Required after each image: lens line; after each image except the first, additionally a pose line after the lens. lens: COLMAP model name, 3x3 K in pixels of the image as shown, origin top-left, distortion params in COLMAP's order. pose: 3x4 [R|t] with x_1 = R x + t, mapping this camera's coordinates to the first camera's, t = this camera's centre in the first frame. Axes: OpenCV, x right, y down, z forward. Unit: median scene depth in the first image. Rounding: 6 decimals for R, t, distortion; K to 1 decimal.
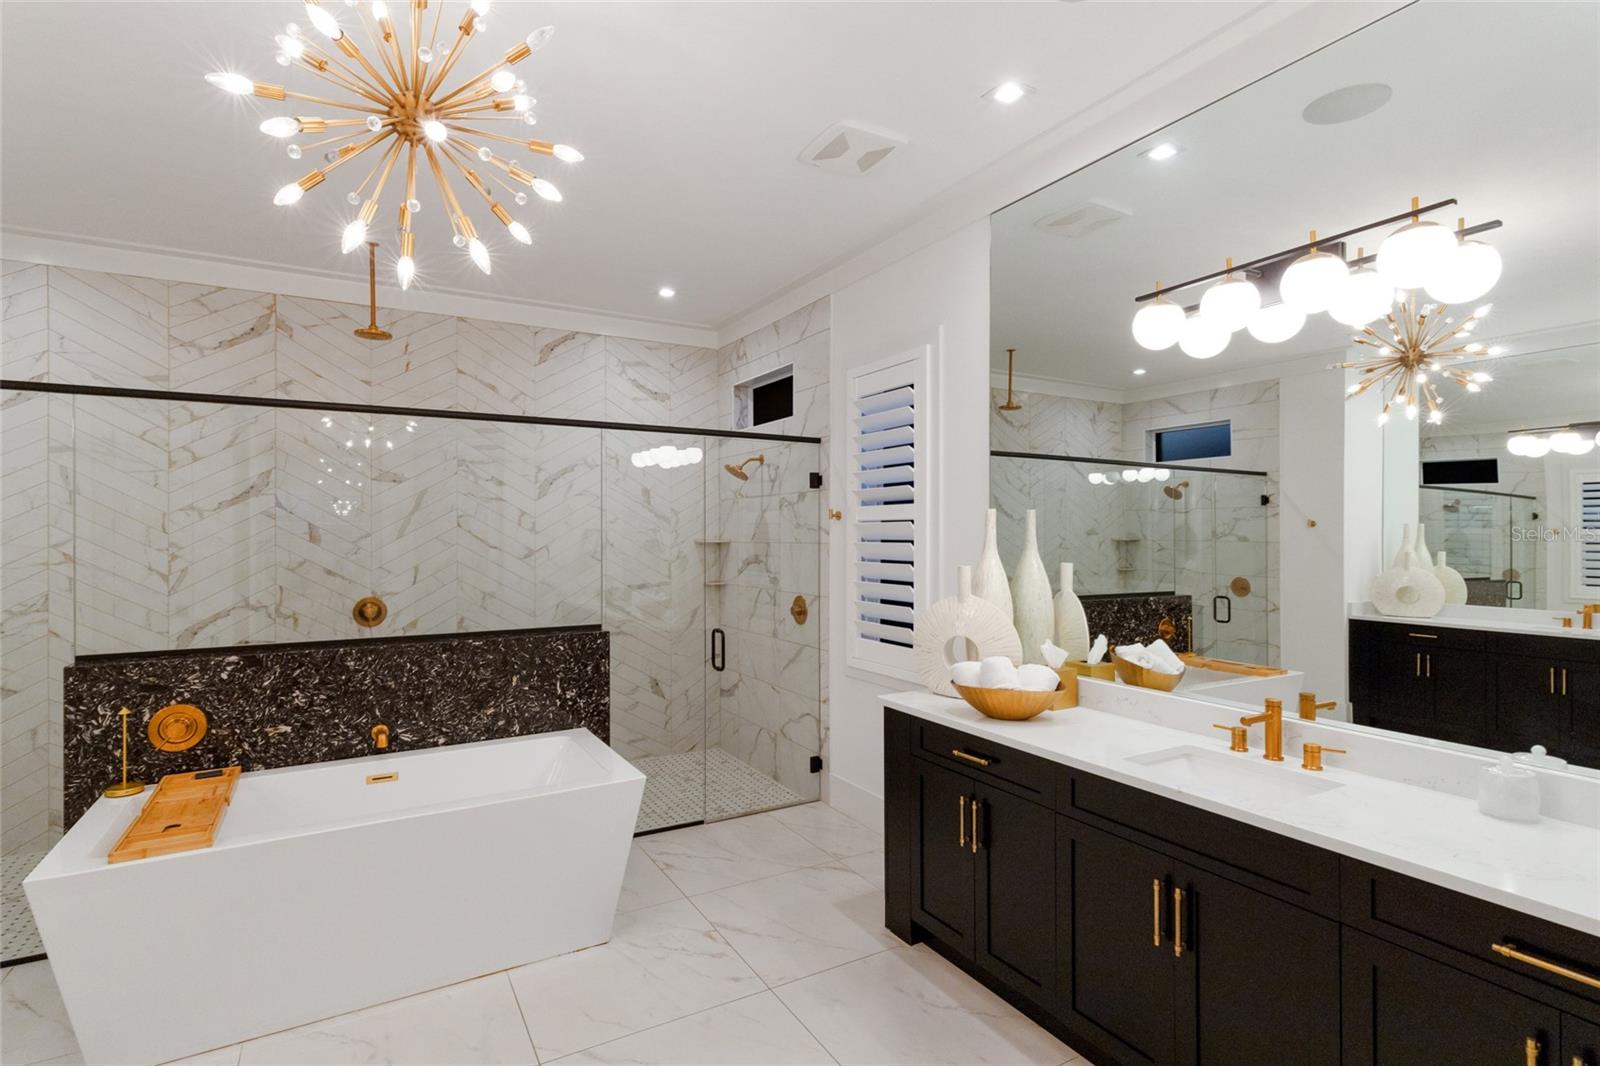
lens RADIAL K [[771.1, 0, 803.9], [0, 771.1, 531.2], [0, 0, 1]] dist [-0.002215, -0.000191]
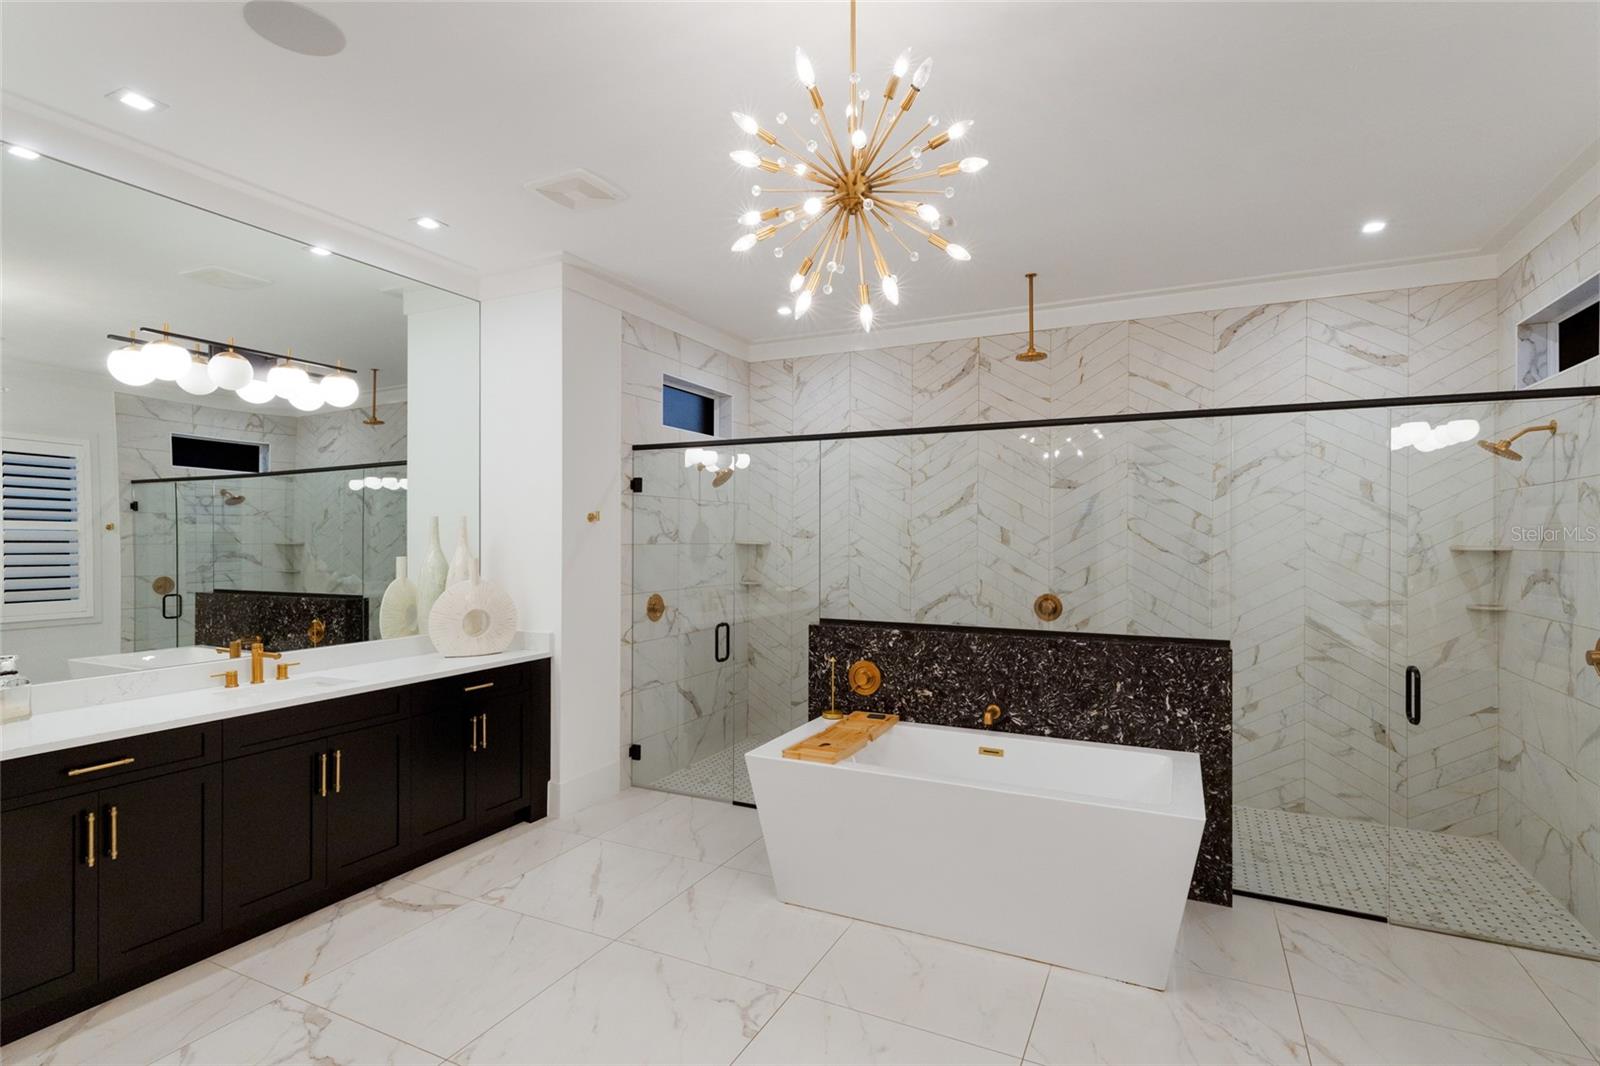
lens RADIAL K [[771.1, 0, 802.4], [0, 771.1, 538.0], [0, 0, 1]] dist [-0.002215, -0.000191]
pose [[0.547783, 0.005584, -0.836602, 0.187558], [-0.001443, 0.999983, 0.005730, 0.000049], [0.836619, -0.001932, 0.547782, 0.112001]]
